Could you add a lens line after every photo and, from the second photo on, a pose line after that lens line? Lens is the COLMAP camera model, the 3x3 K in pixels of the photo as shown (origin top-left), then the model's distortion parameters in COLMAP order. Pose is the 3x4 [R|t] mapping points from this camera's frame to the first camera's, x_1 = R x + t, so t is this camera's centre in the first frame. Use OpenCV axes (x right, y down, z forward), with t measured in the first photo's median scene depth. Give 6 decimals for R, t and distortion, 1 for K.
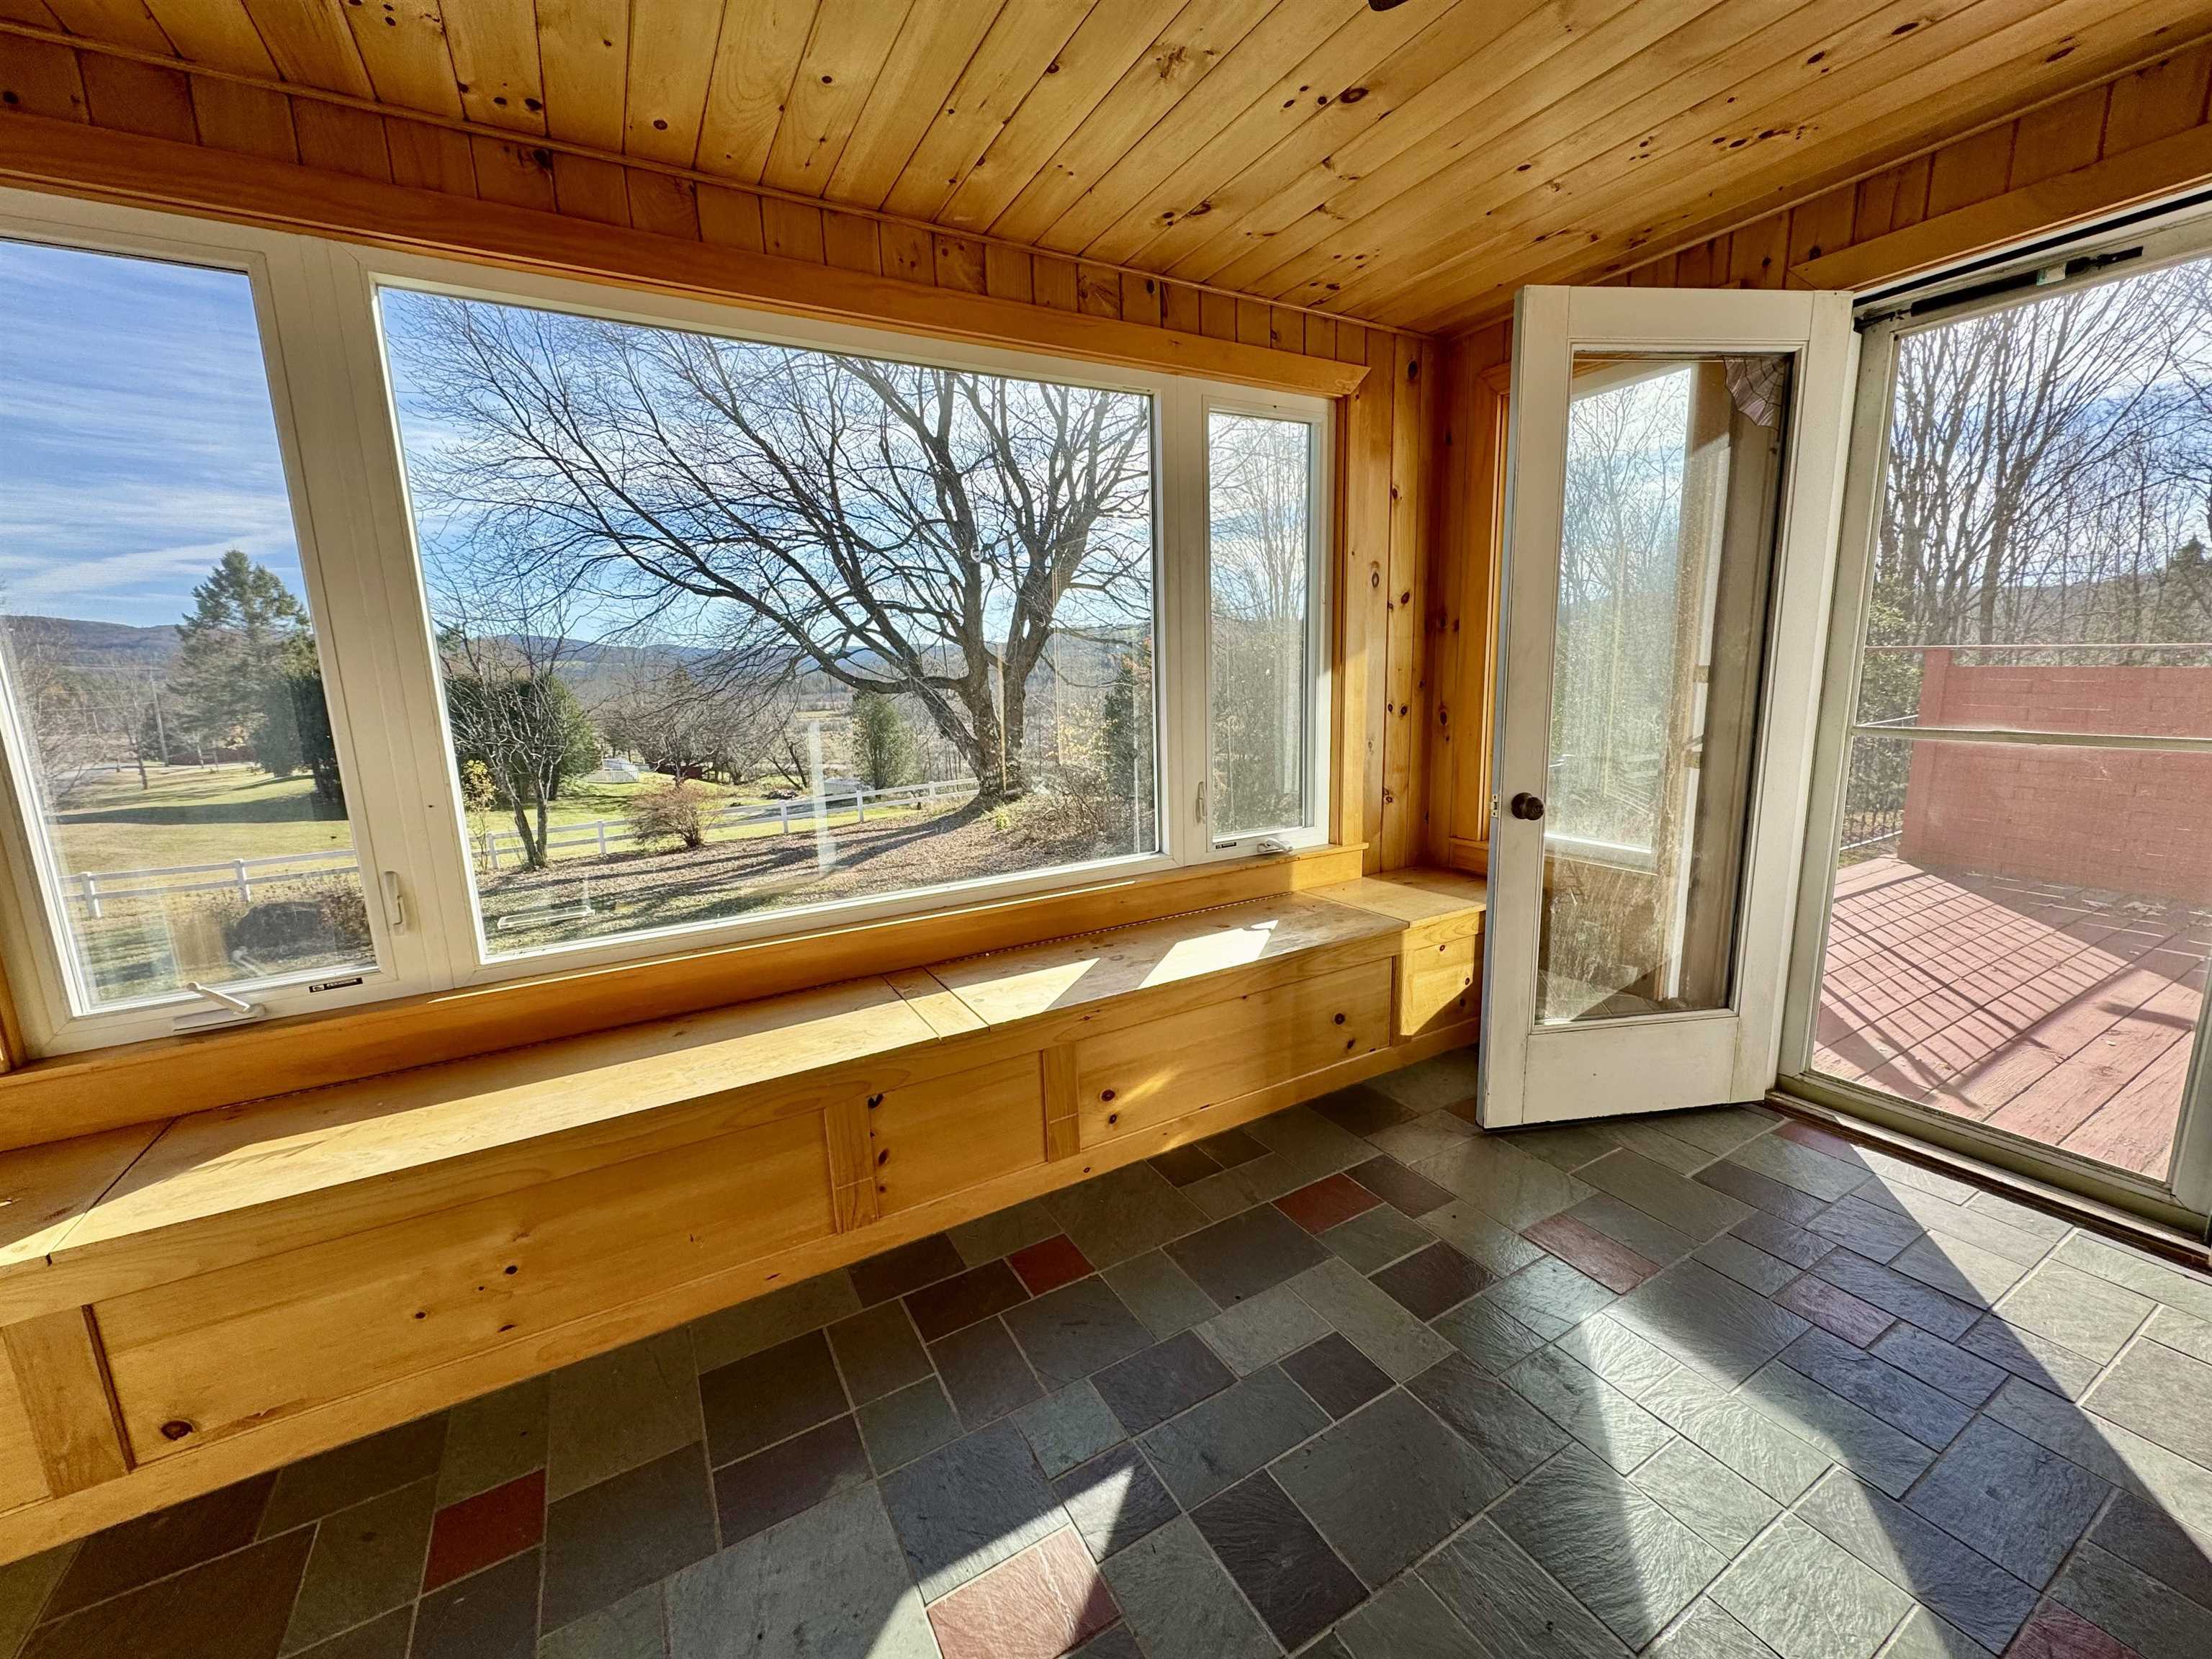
lens RADIAL K [[875.9, 0, 1106.0], [0, 875.9, 829.5], [0, 0, 1]] dist [-0.001681, 0.000544]
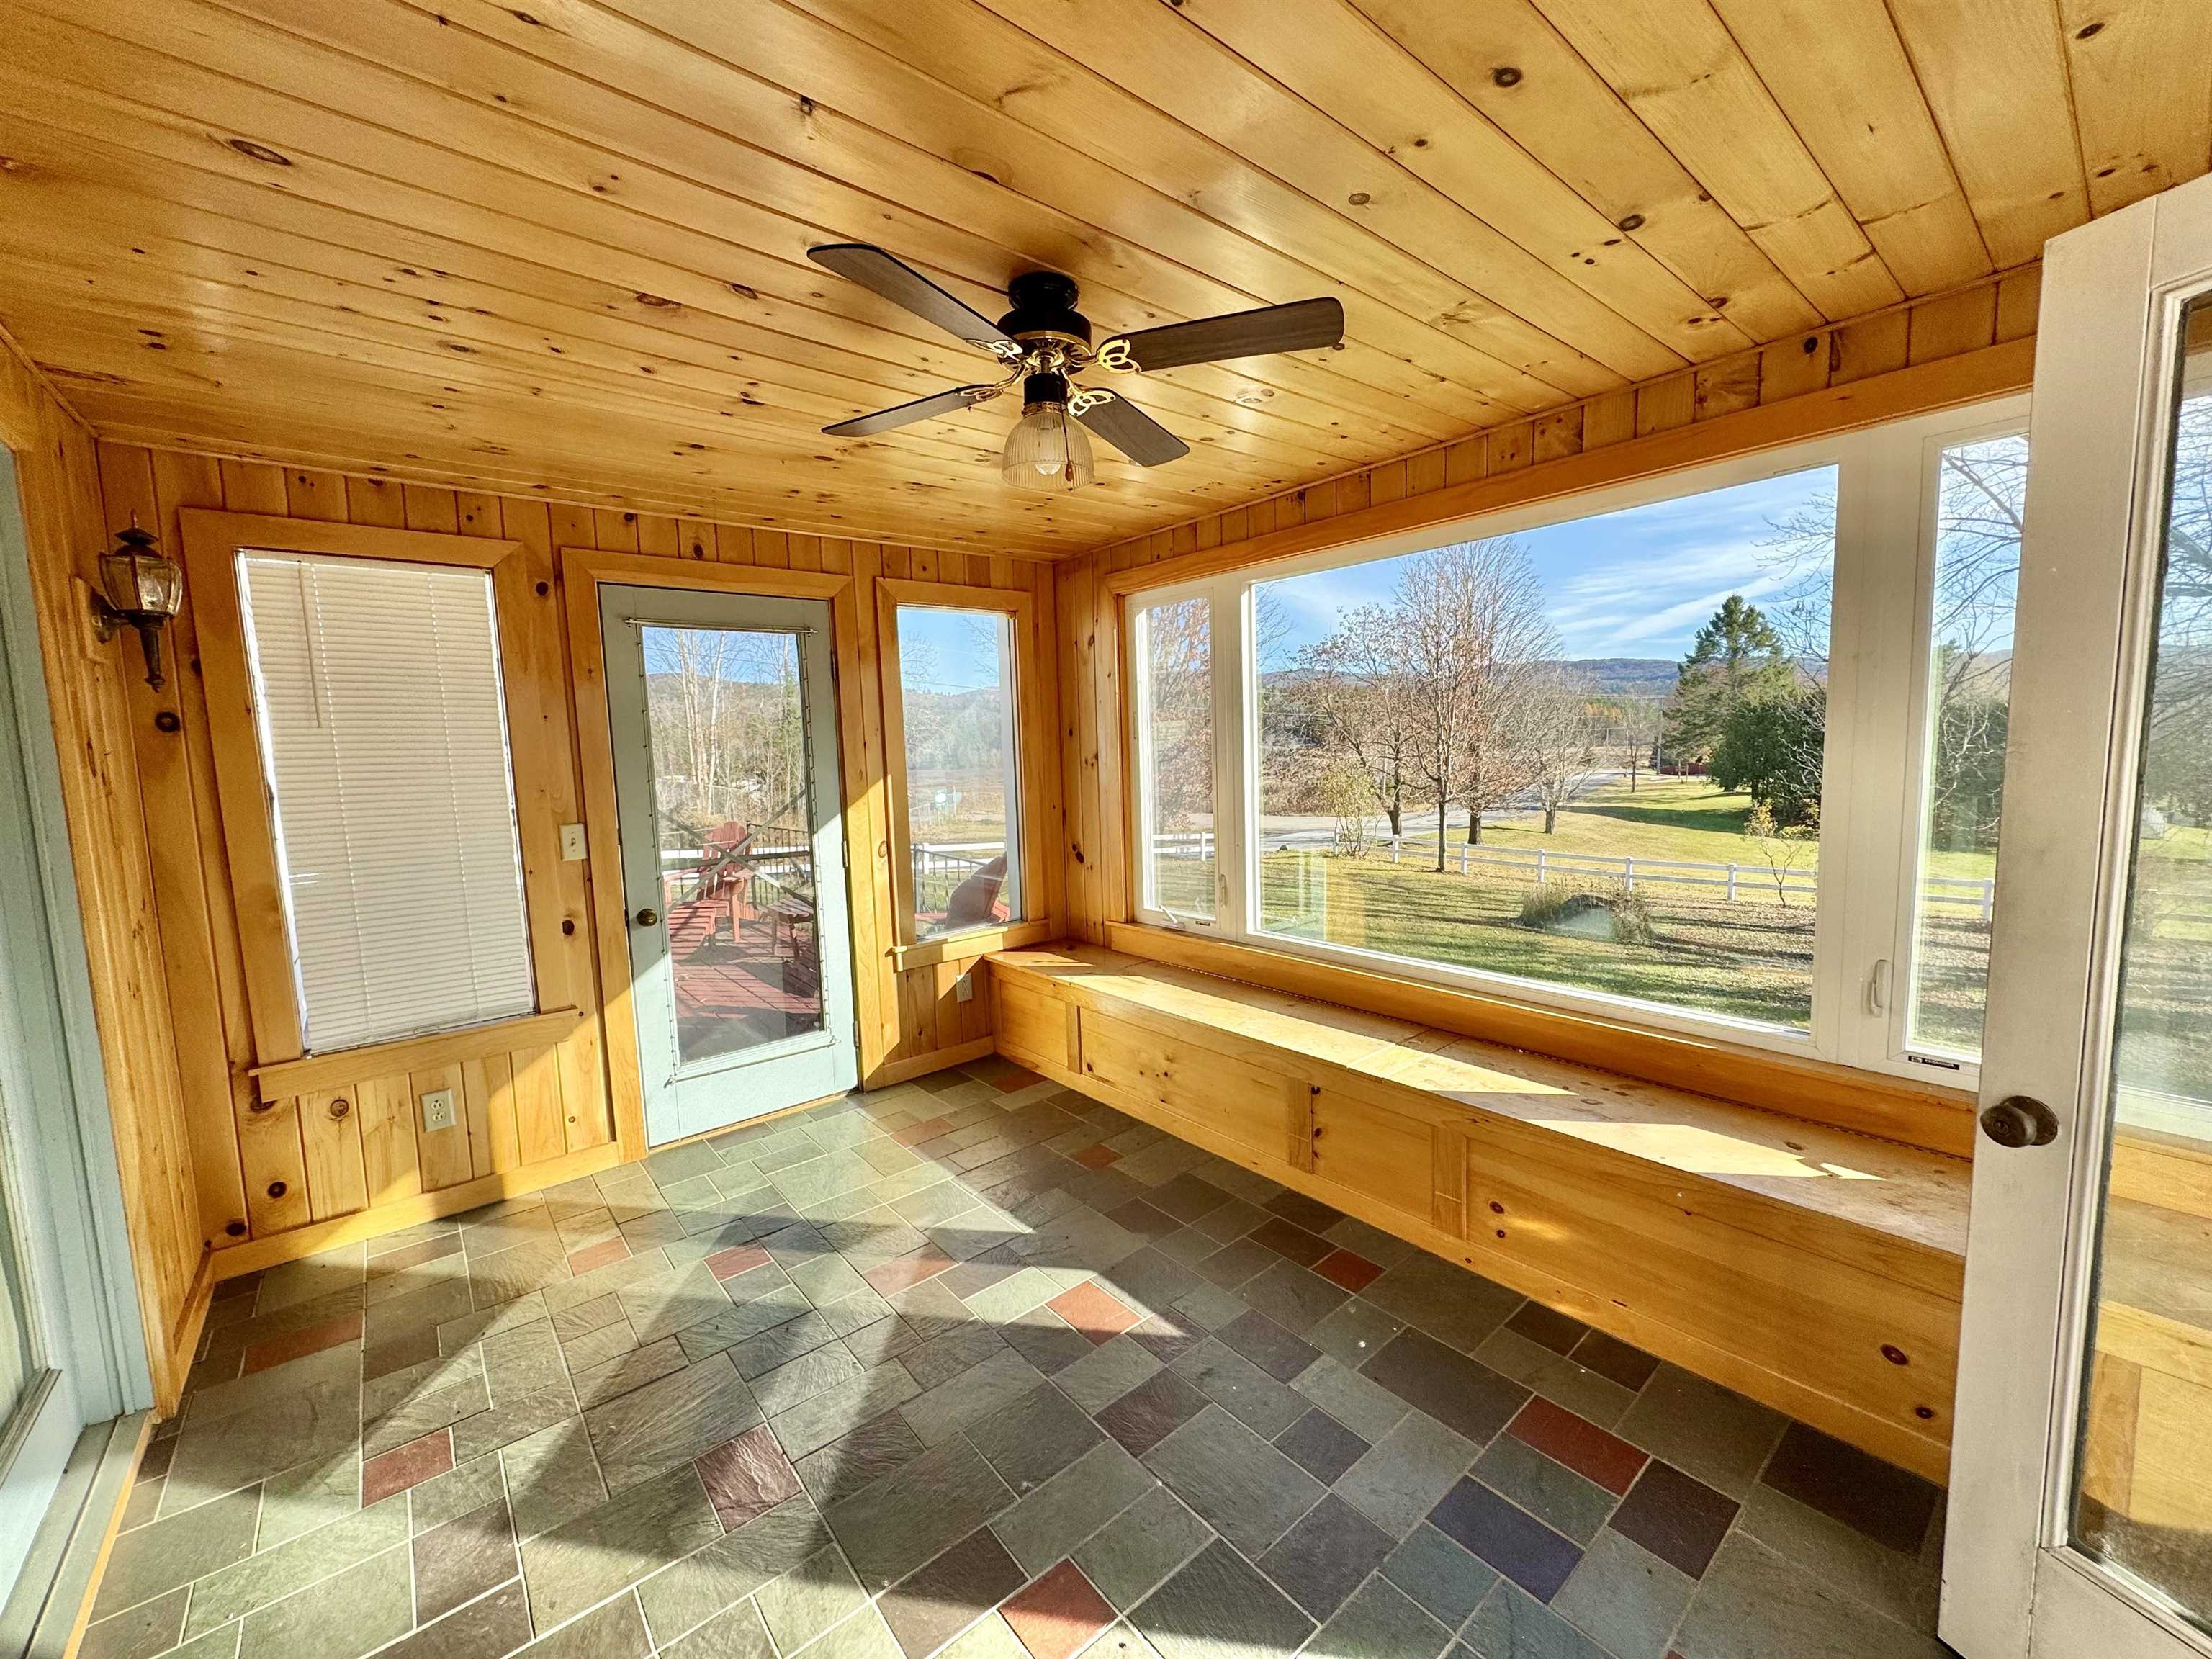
lens RADIAL K [[875.9, 0, 1106.0], [0, 875.9, 829.5], [0, 0, 1]] dist [-0.001681, 0.000544]
pose [[0.176536, 0.125369, -0.976277, 0.859503], [-0.148747, 0.983862, 0.099446, -0.170482], [0.972990, 0.127662, 0.192335, 0.280012]]
